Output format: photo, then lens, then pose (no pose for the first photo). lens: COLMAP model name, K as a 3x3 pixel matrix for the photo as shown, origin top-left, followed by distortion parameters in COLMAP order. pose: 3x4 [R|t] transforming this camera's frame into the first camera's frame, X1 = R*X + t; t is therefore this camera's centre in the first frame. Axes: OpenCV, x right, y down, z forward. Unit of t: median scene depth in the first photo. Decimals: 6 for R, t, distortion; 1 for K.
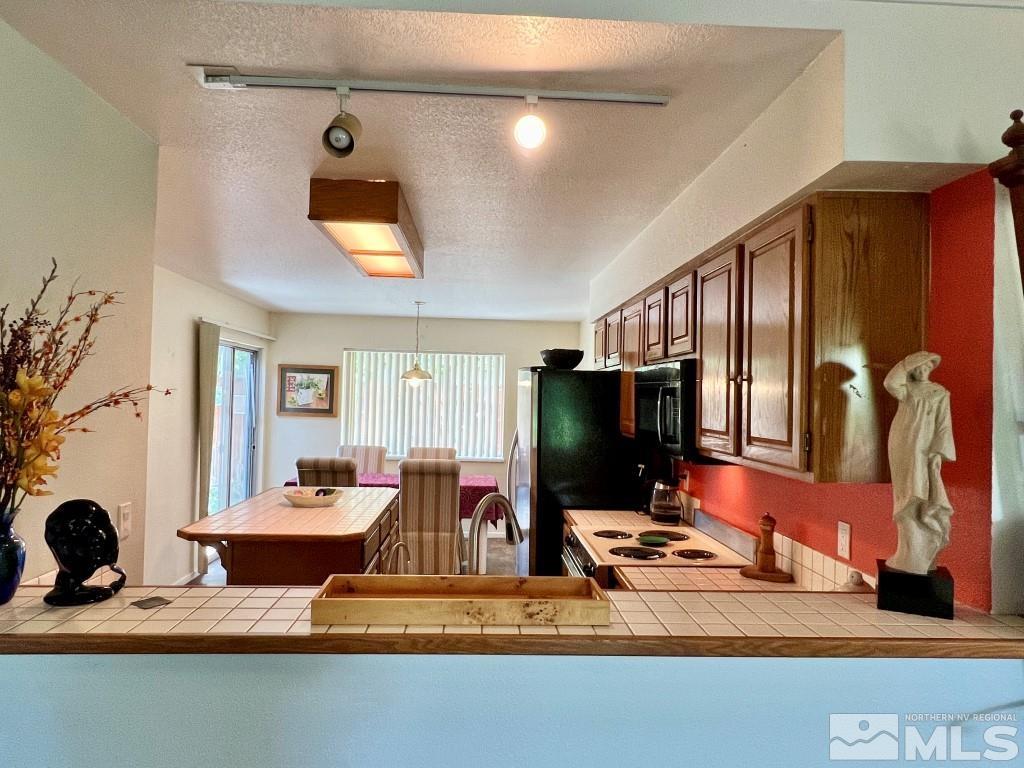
lens RADIAL K [[676.8, 0, 509.4], [0, 676.8, 381.3], [0, 0, 1]] dist [-0.012492, -0.000392]
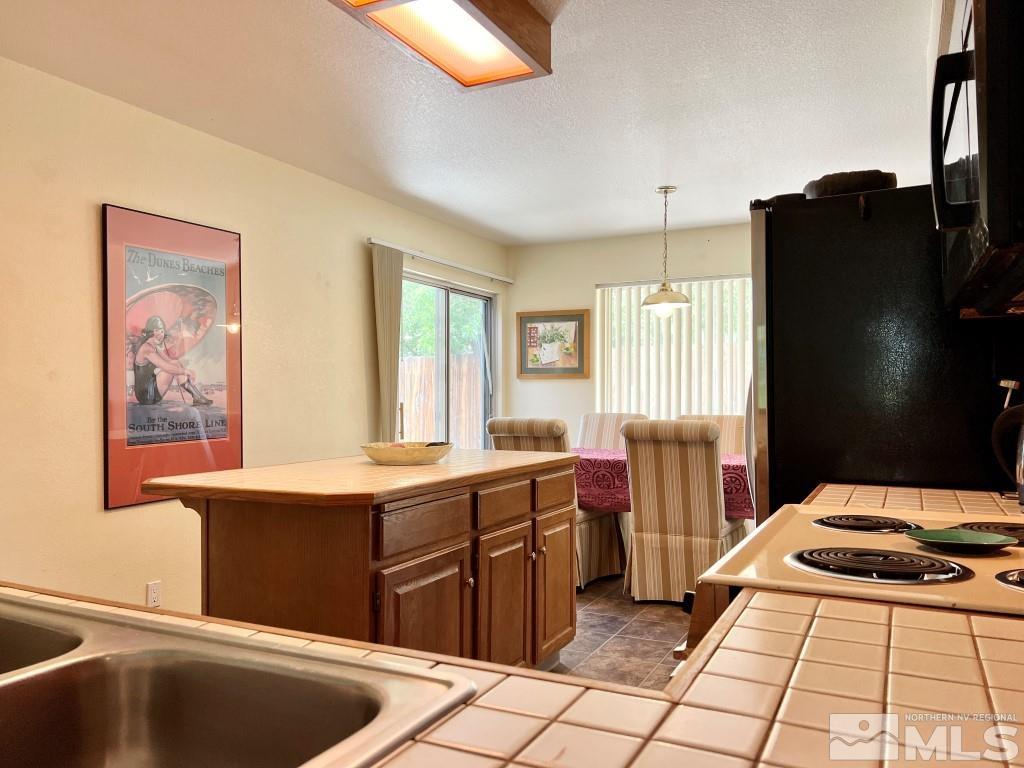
lens RADIAL K [[766.7, 0, 513.4], [0, 766.7, 384.8], [0, 0, 1]] dist [0.049444, -0.002225]
pose [[0.866023, -0.033187, -0.498901, 0.093120], [0.033483, 0.999404, -0.008359, 0.065195], [0.498881, -0.009465, 0.866619, 0.231242]]
